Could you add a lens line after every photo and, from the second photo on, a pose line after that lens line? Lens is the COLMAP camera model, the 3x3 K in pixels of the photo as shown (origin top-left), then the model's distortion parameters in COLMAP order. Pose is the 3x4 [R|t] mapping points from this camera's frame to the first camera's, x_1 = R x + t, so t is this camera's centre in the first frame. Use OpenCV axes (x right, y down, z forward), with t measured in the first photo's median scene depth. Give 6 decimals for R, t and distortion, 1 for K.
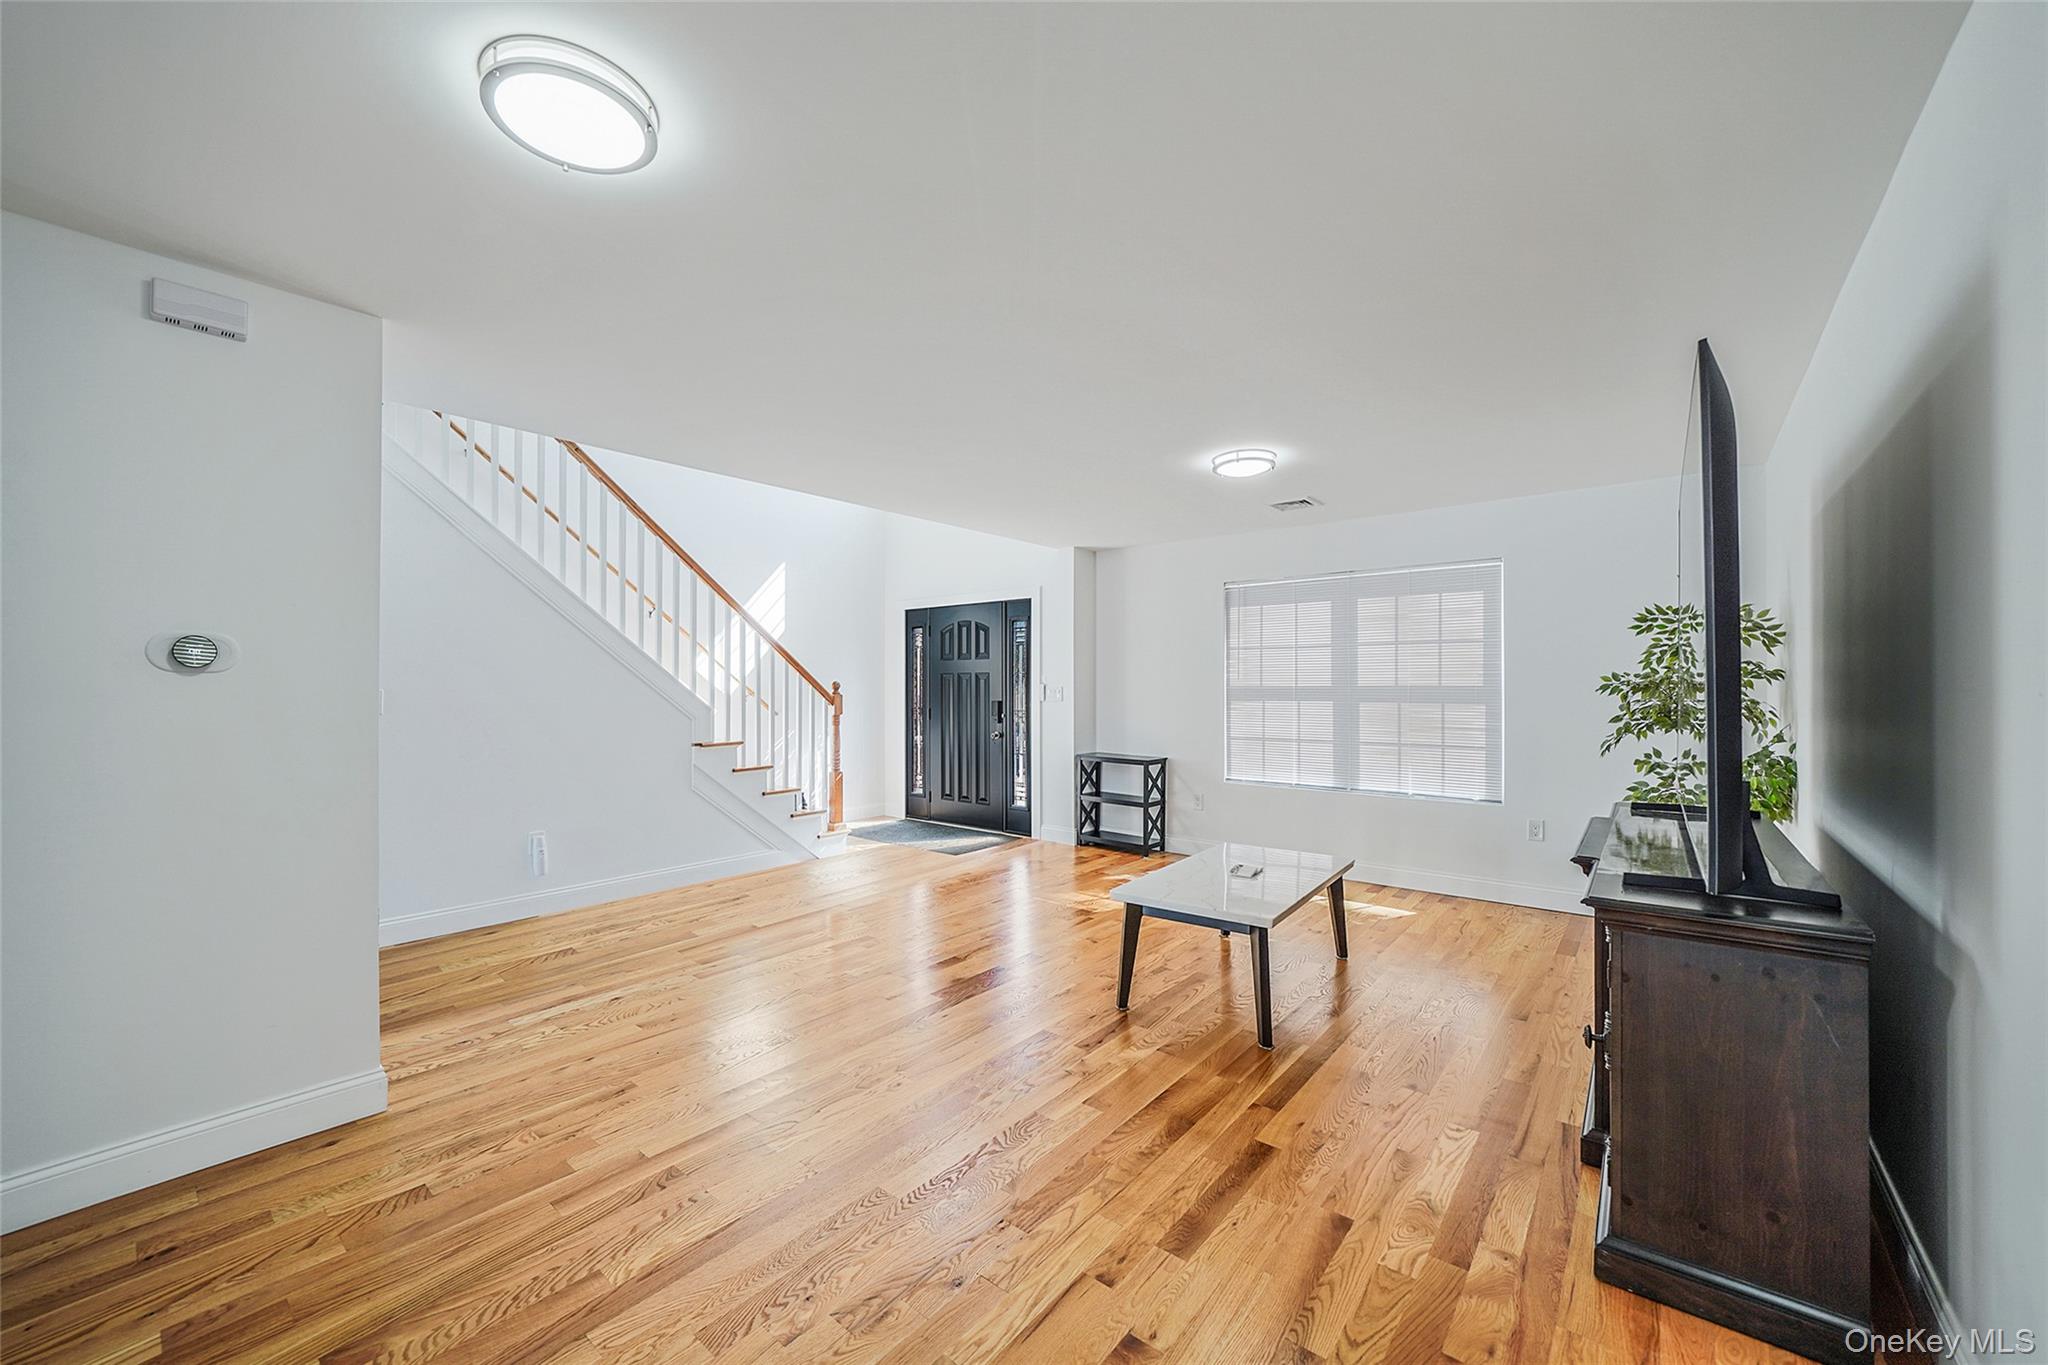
lens RADIAL K [[778.0, 0, 1020.2], [0, 778.0, 685.3], [0, 0, 1]] dist [-0.017004, 0.003752]
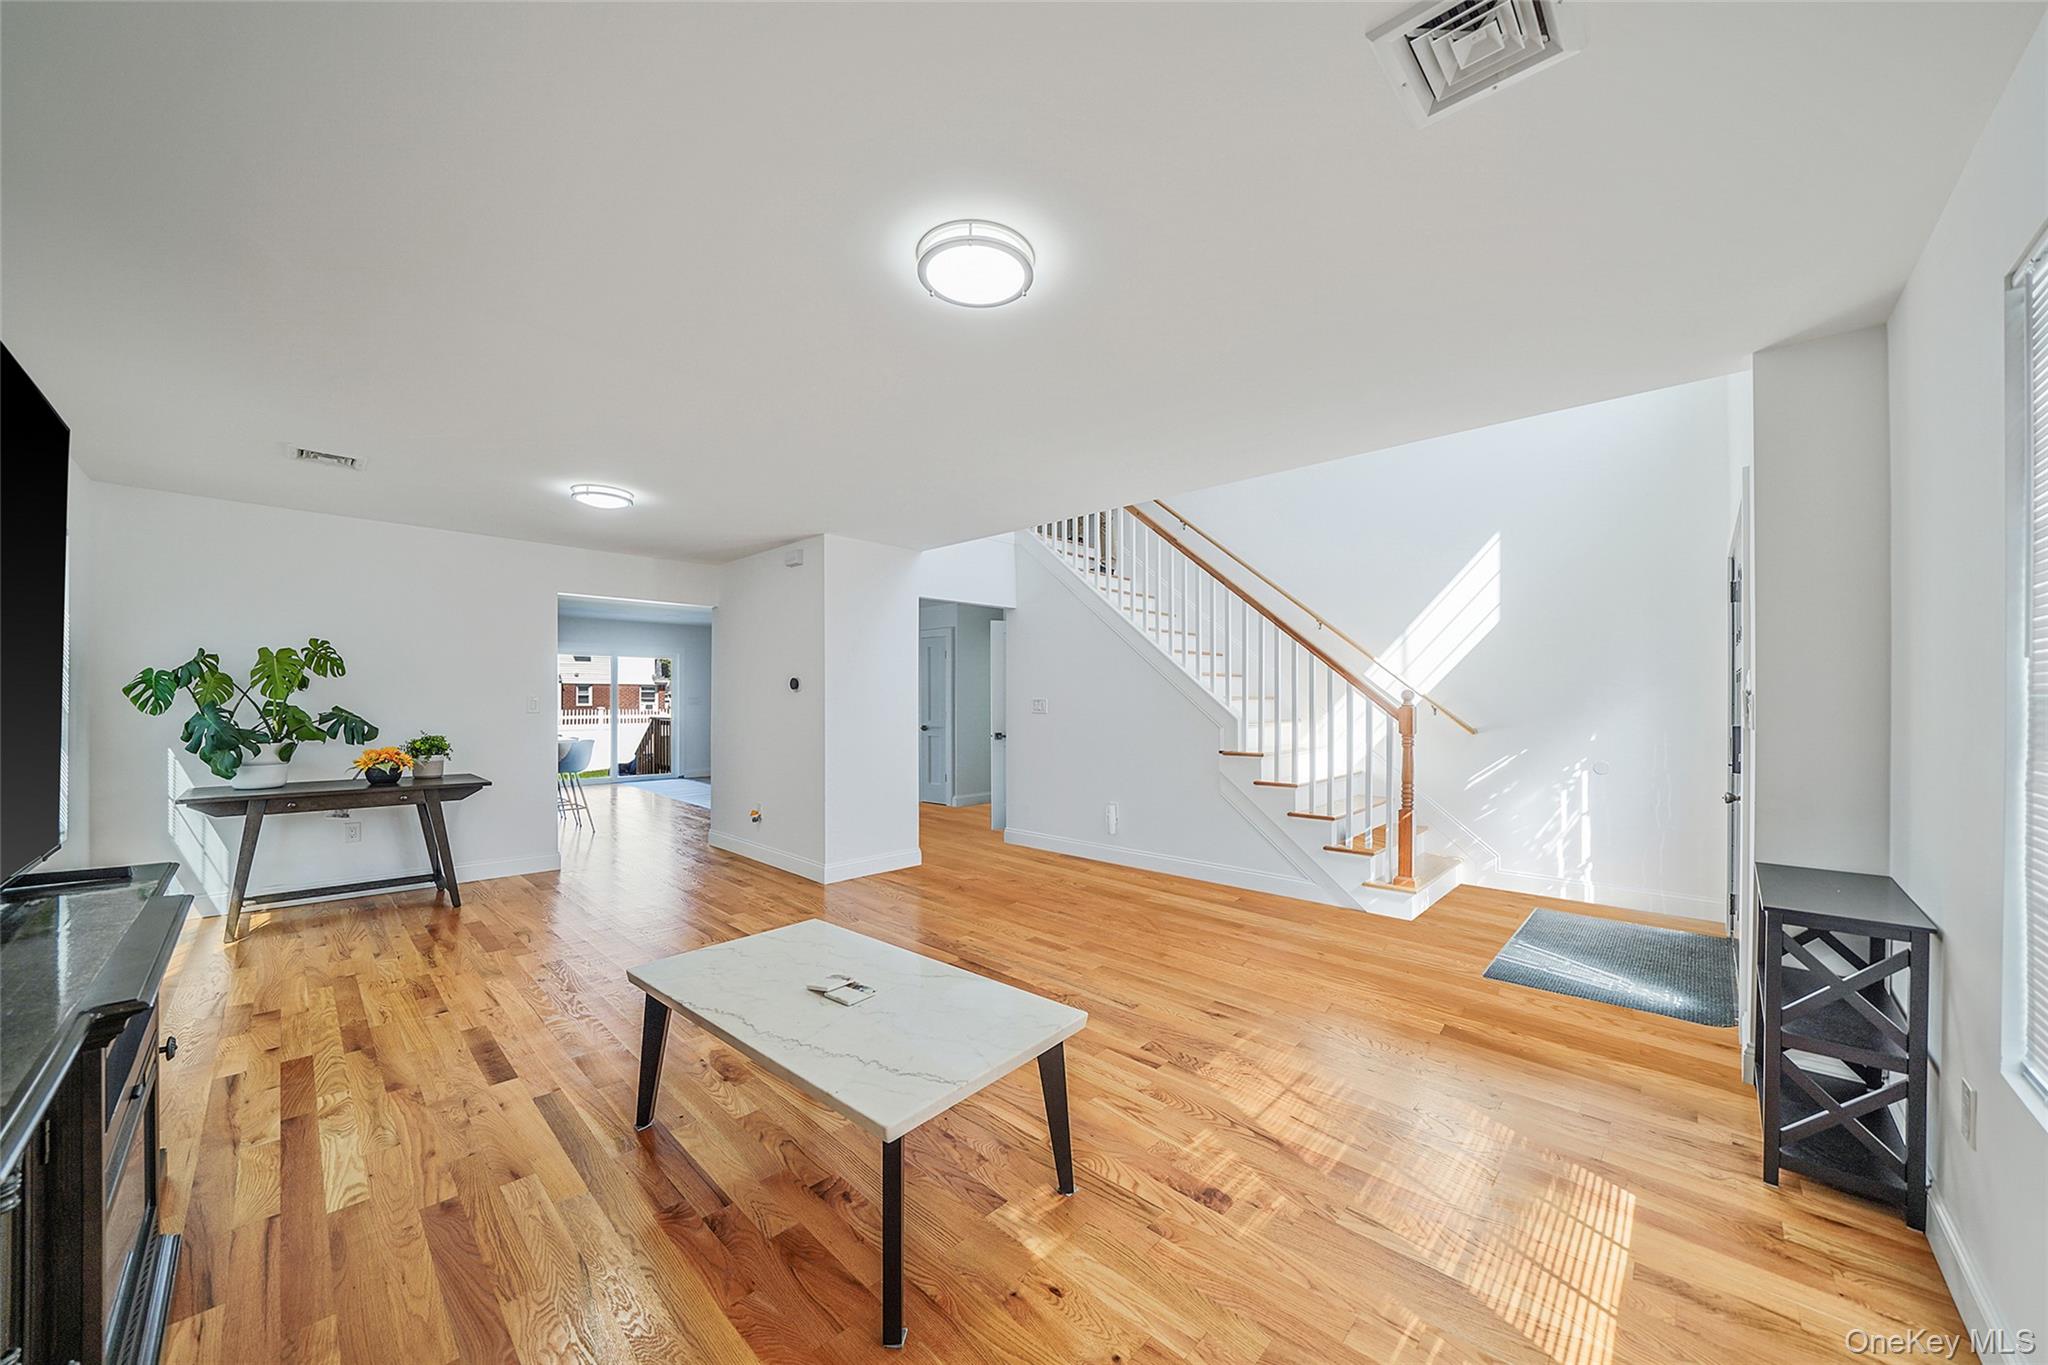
lens RADIAL K [[728.6, 0, 1023.9], [0, 728.6, 701.8], [0, 0, 1]] dist [-0.017769, 0.000028]
pose [[-0.071531, 0.002388, -0.997436, 0.566935], [0.001245, 0.999997, 0.002304, 0.006020], [0.997438, -0.001077, -0.071534, 0.782302]]
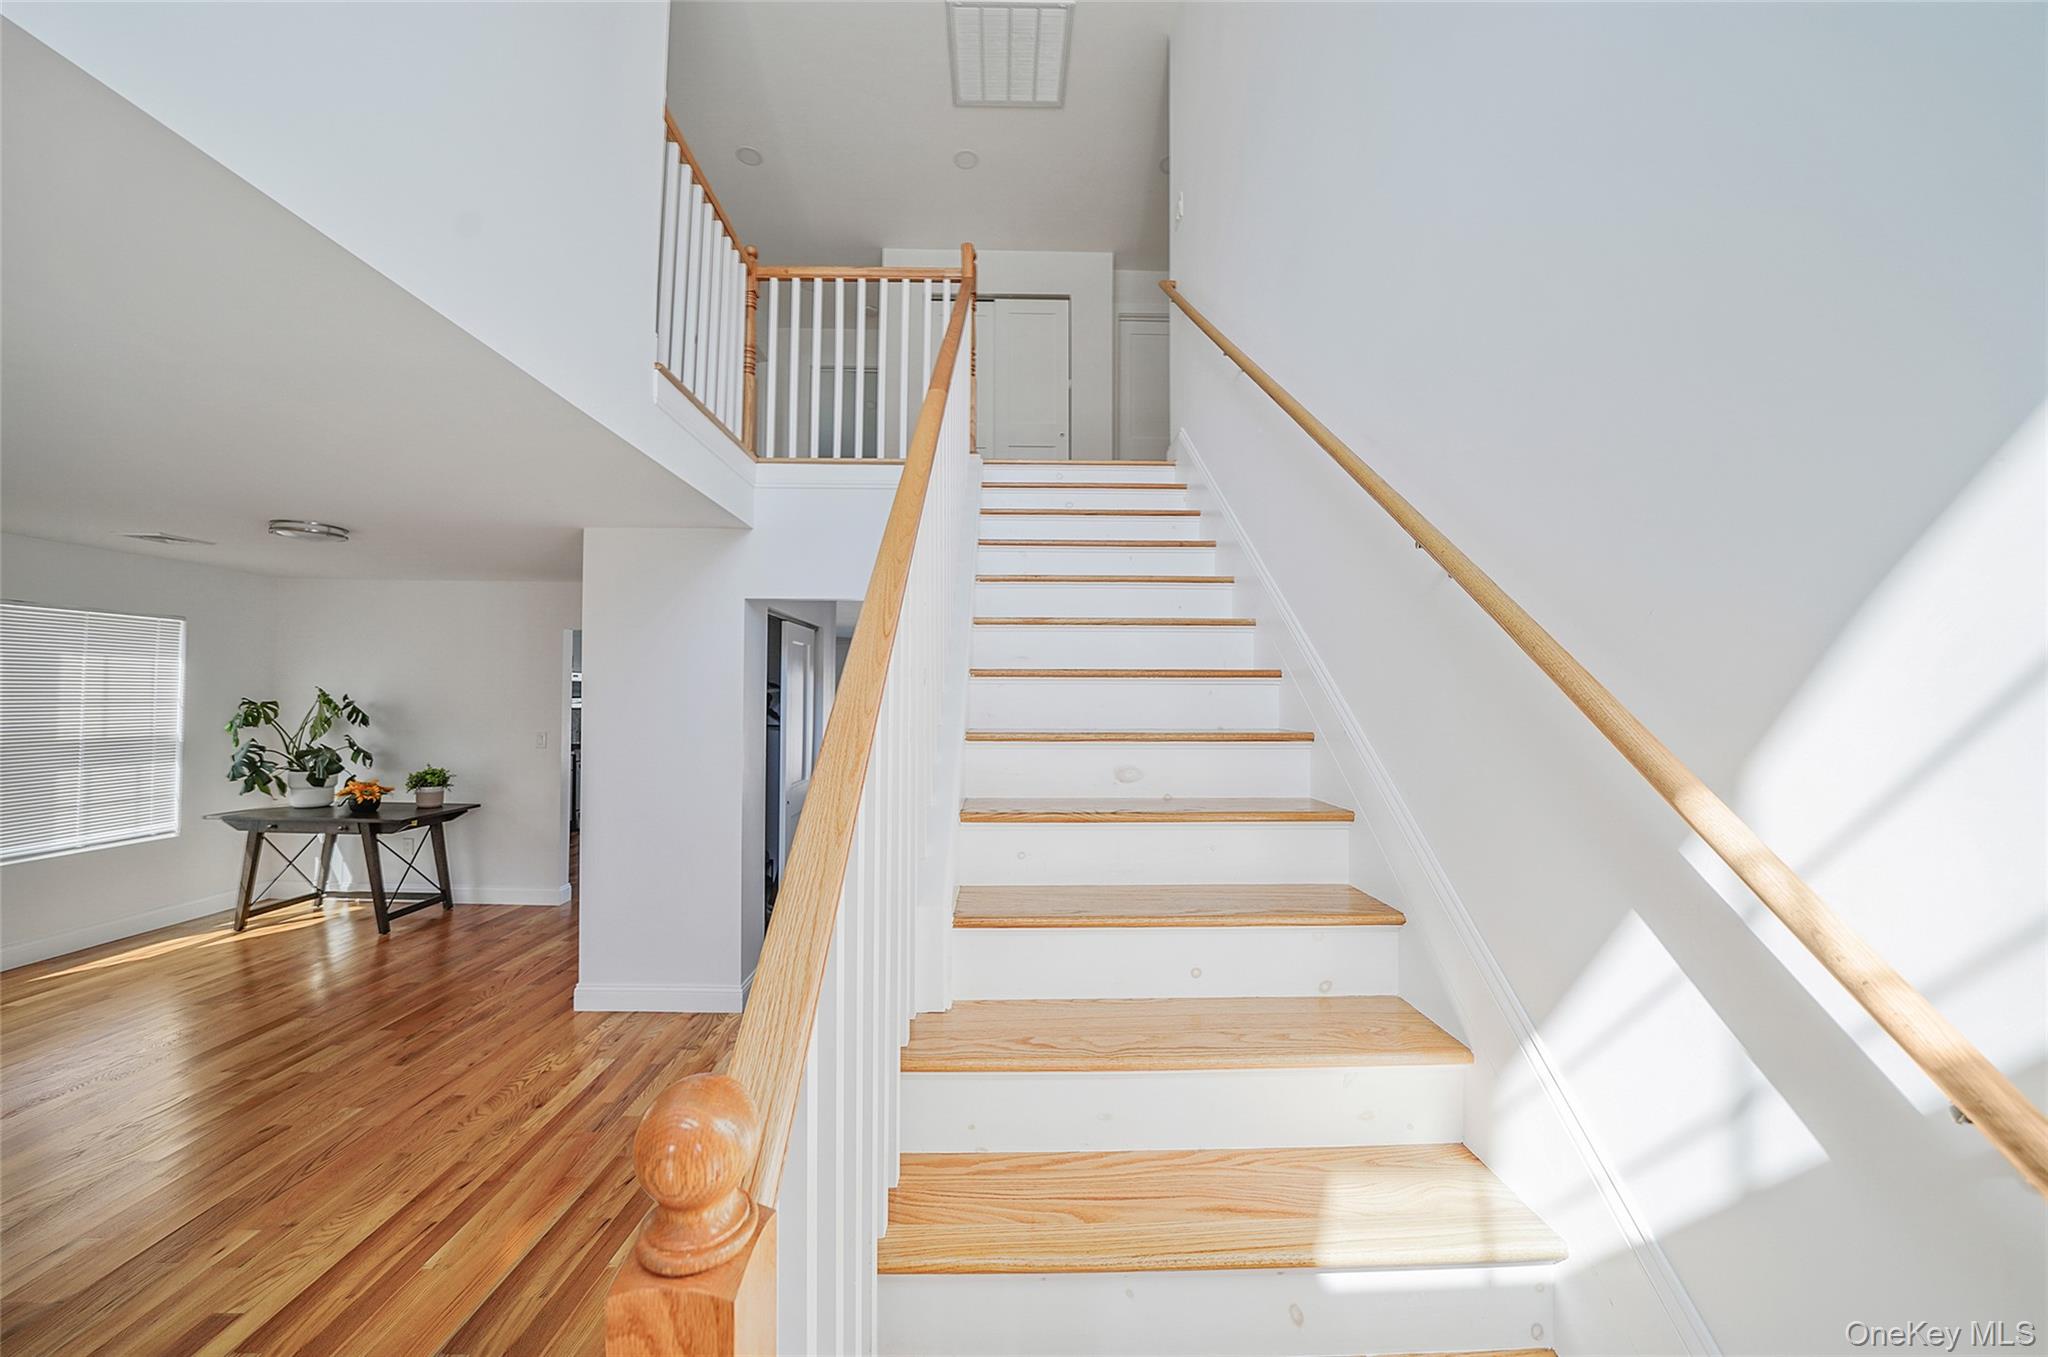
lens RADIAL K [[720.8, 0, 1024.0], [0, 720.8, 678.5], [0, 0, 1]] dist [-0.041122, 0.007822]
pose [[-0.755426, -0.019455, -0.654945, -0.249580], [-0.004237, 0.999683, -0.024809, -0.052933], [0.655220, -0.015967, -0.755269, 1.245472]]
